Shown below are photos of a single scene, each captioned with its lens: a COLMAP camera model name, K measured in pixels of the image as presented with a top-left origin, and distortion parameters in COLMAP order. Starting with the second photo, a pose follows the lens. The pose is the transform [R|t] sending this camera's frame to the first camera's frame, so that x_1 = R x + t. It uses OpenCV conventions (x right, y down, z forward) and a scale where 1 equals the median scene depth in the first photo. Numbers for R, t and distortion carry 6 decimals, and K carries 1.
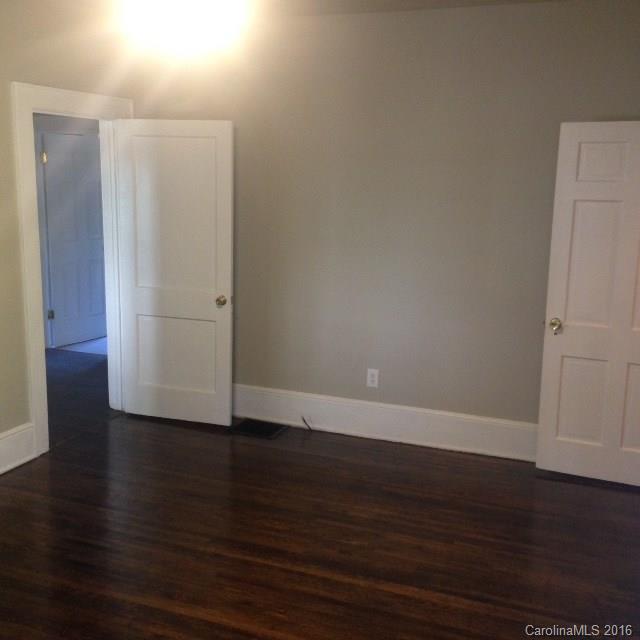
lens RADIAL K [[783.0, 0, 321.3], [0, 783.0, 318.6], [0, 0, 1]] dist [0.055060, 0.000000]
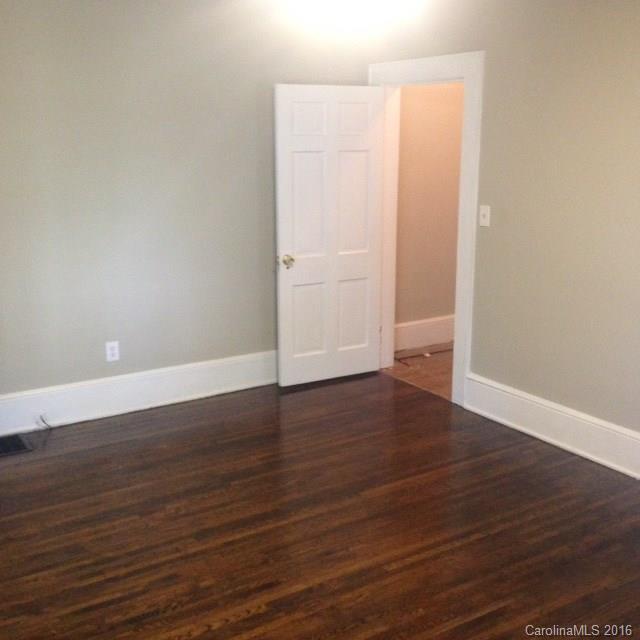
lens RADIAL K [[783.0, 0, 329.9], [0, 783.0, 317.5], [0, 0, 1]] dist [0.055060, 0.000000]
pose [[0.585241, -0.210331, 0.783106, -0.573245], [0.161588, 0.976653, 0.141555, -0.062309], [-0.794596, 0.043697, 0.605564, 0.240701]]
